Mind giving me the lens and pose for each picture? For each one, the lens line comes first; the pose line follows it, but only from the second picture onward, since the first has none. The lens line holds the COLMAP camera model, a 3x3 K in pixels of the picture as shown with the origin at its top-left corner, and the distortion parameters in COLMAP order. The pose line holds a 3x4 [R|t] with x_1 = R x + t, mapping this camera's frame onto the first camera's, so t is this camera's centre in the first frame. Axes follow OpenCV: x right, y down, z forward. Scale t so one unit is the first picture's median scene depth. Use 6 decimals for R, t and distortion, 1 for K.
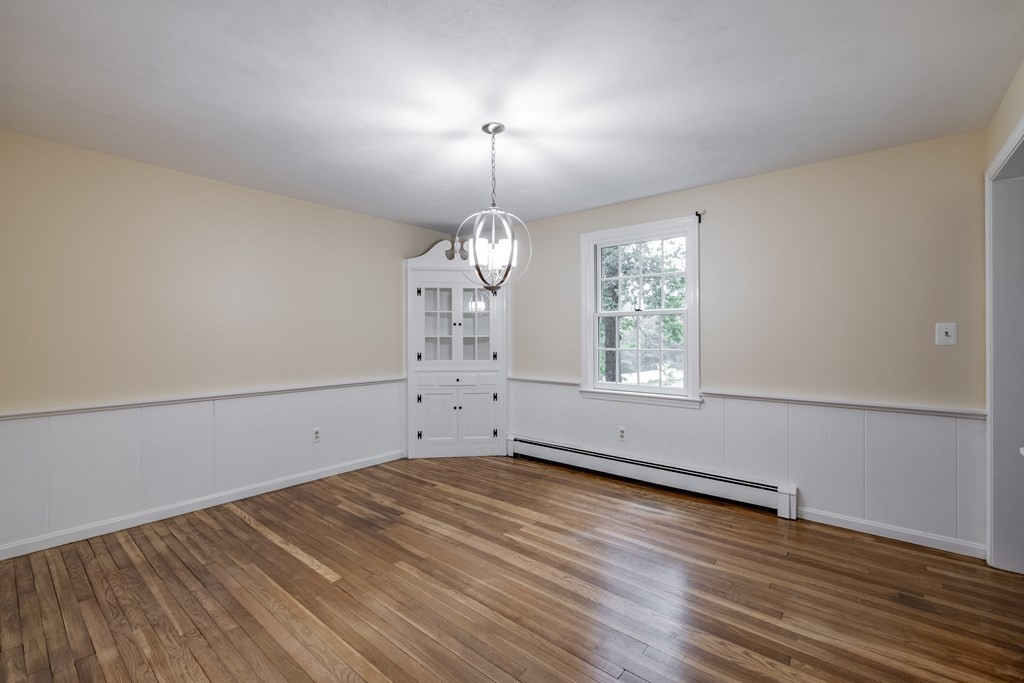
lens RADIAL K [[440.0, 0, 516.9], [0, 440.0, 335.1], [0, 0, 1]] dist [0.000993, -0.000136]
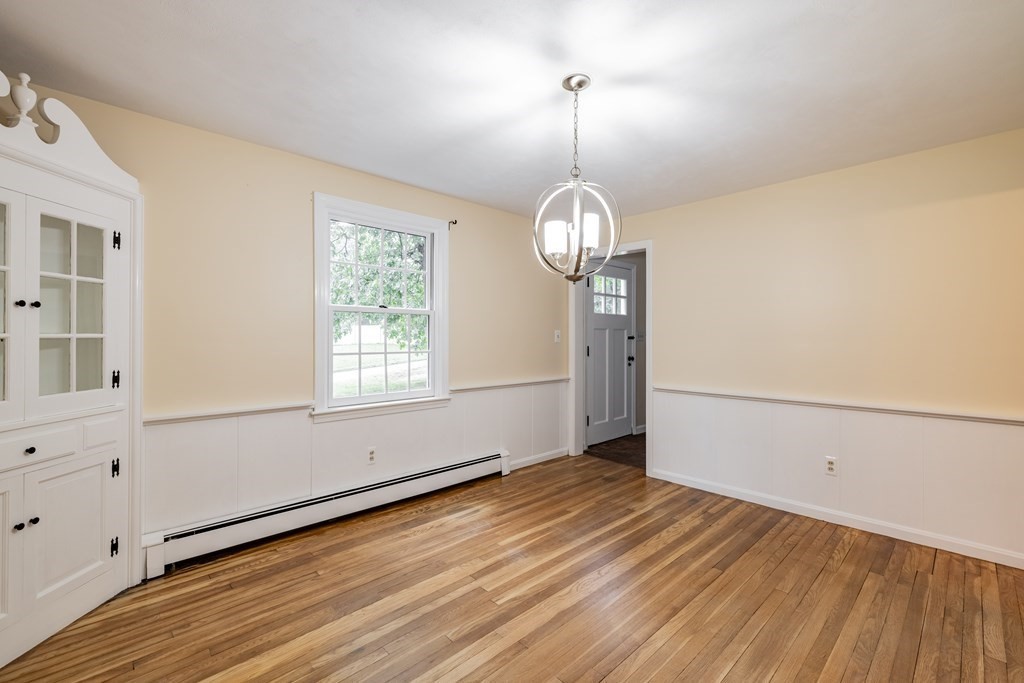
lens RADIAL K [[440.0, 0, 516.9], [0, 440.0, 335.1], [0, 0, 1]] dist [0.000993, -0.000136]
pose [[0.117805, 0.007419, 0.993009, -0.682635], [-0.004630, 0.999965, -0.006922, 0.004071], [-0.993026, -0.003782, 0.117835, 0.787811]]
